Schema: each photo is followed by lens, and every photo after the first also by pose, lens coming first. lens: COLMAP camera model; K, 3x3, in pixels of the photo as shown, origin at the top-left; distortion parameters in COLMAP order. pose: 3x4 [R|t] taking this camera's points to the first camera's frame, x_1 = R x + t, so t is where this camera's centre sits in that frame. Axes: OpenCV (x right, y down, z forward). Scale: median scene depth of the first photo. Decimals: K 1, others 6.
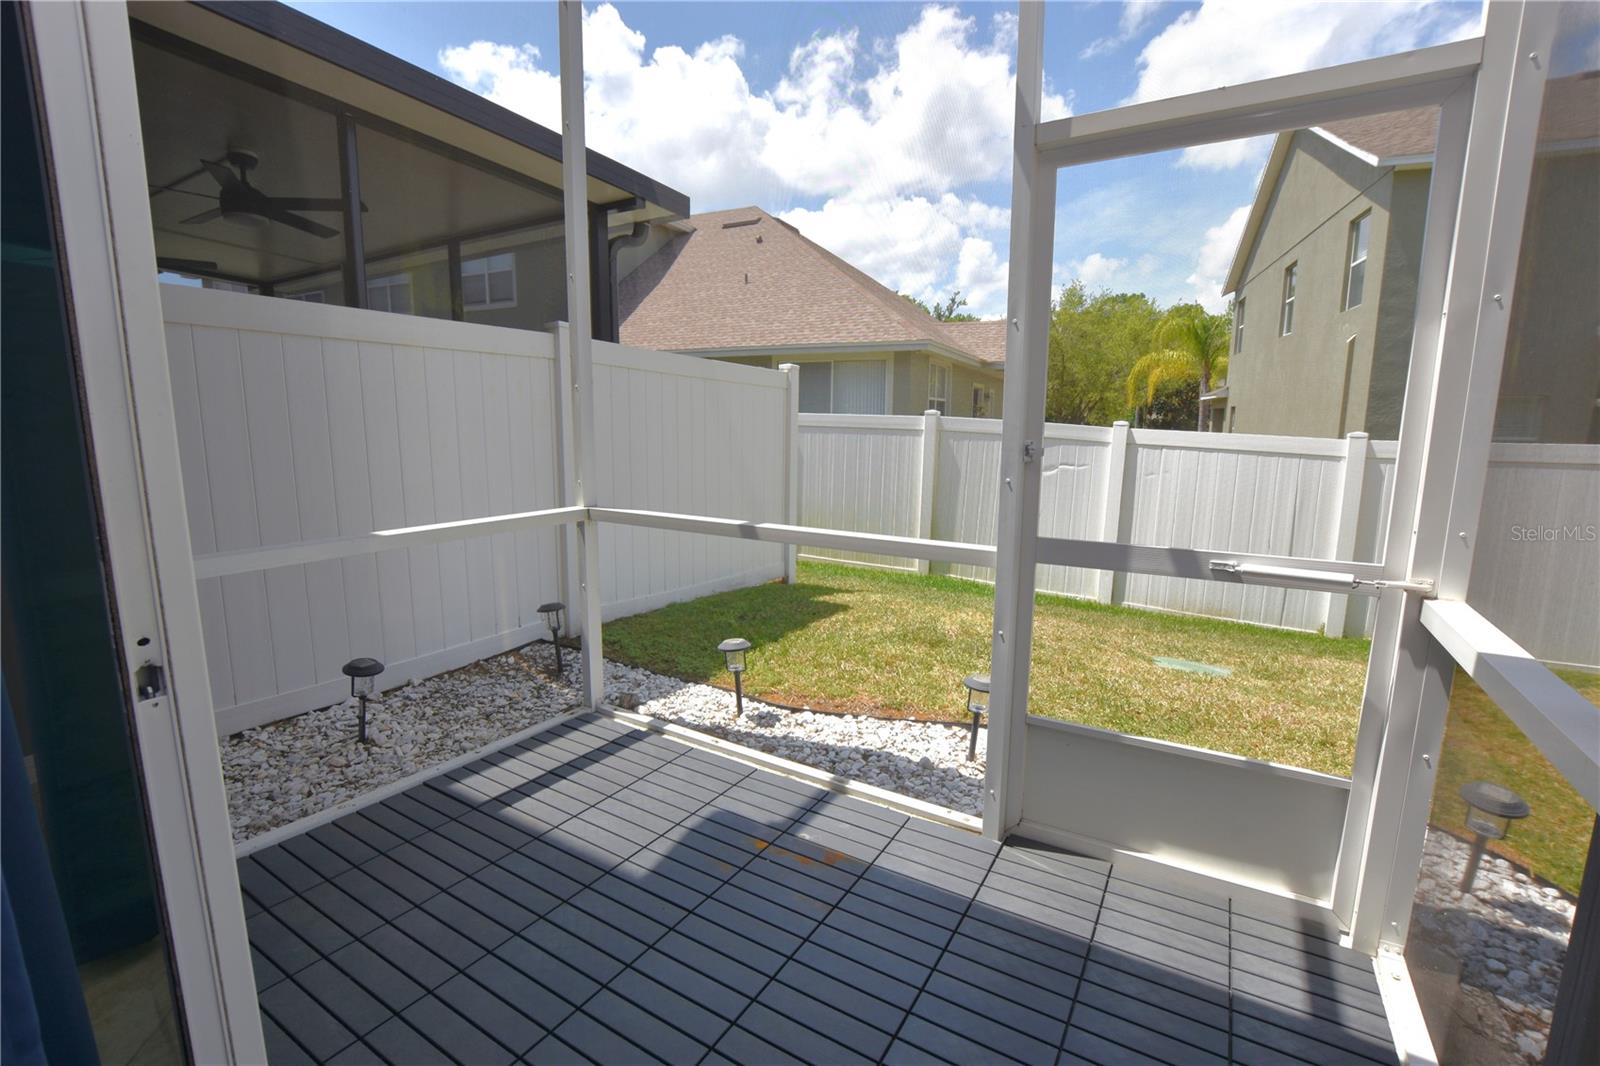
lens RADIAL K [[714.2, 0, 792.1], [0, 714.2, 533.1], [0, 0, 1]] dist [-0.030818, 0.005198]
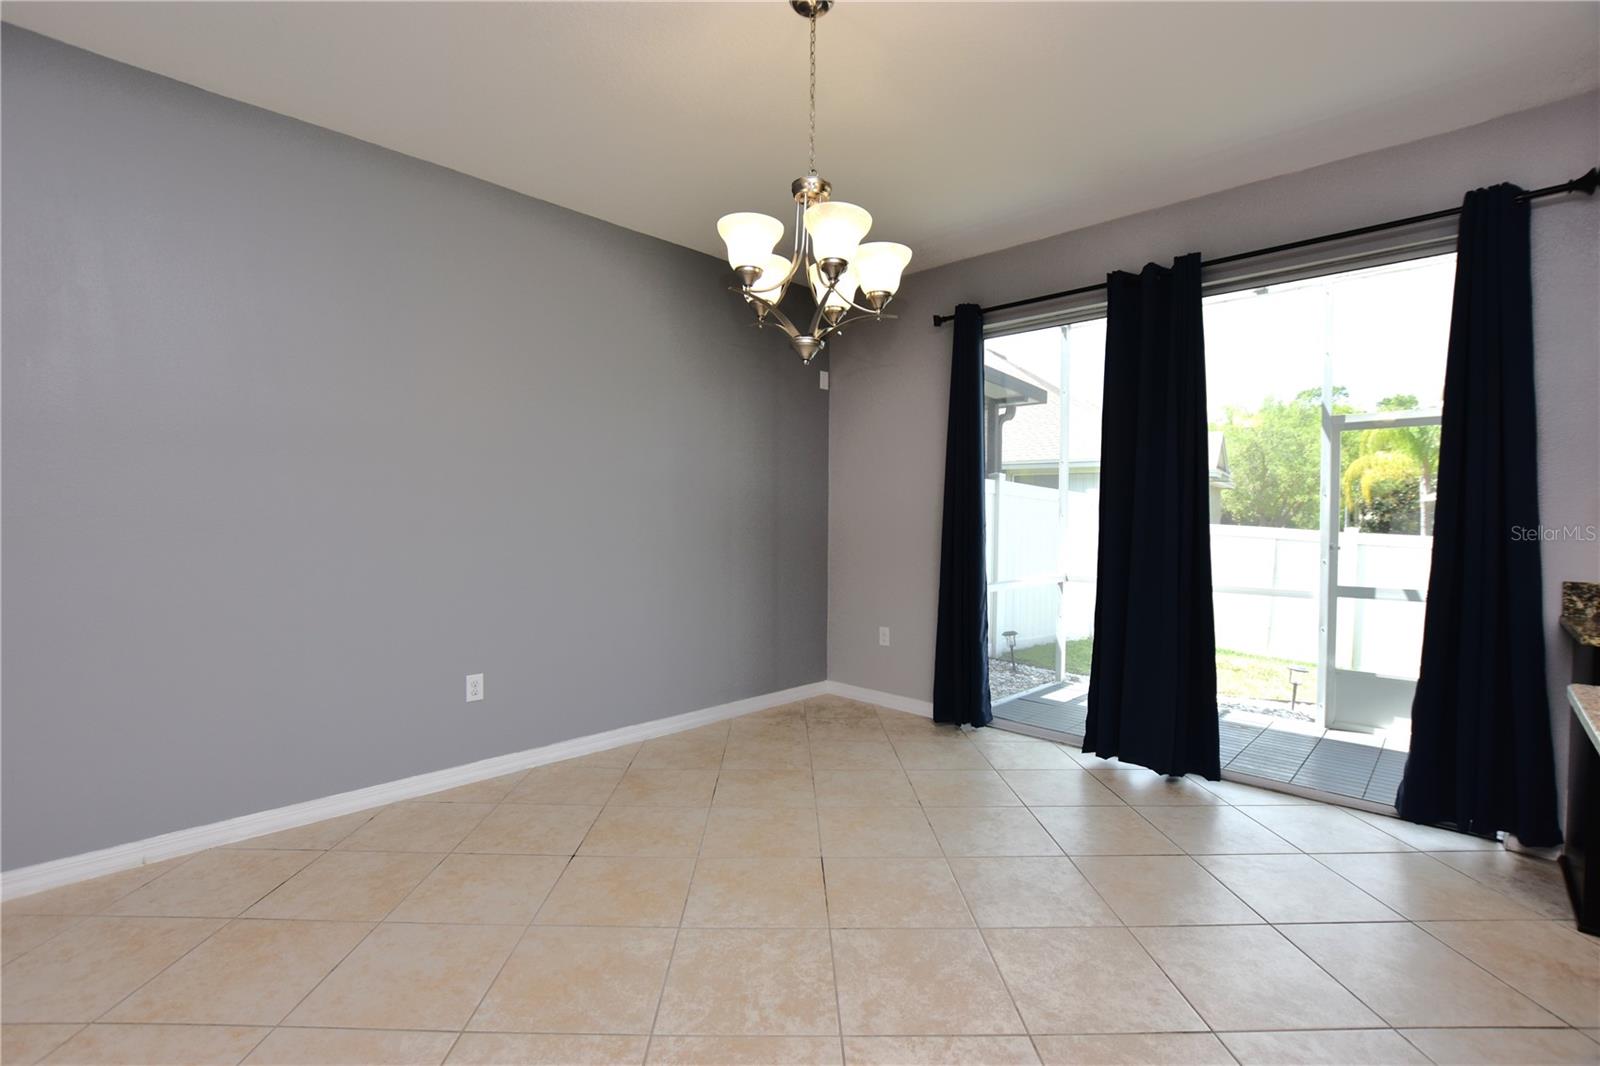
lens RADIAL K [[714.2, 0, 792.1], [0, 714.2, 533.1], [0, 0, 1]] dist [-0.030818, 0.005198]
pose [[0.976501, 0.005351, -0.215448, -0.073645], [-0.034513, 0.990672, -0.131826, 0.016661], [0.212733, 0.136164, 0.967576, -0.131501]]
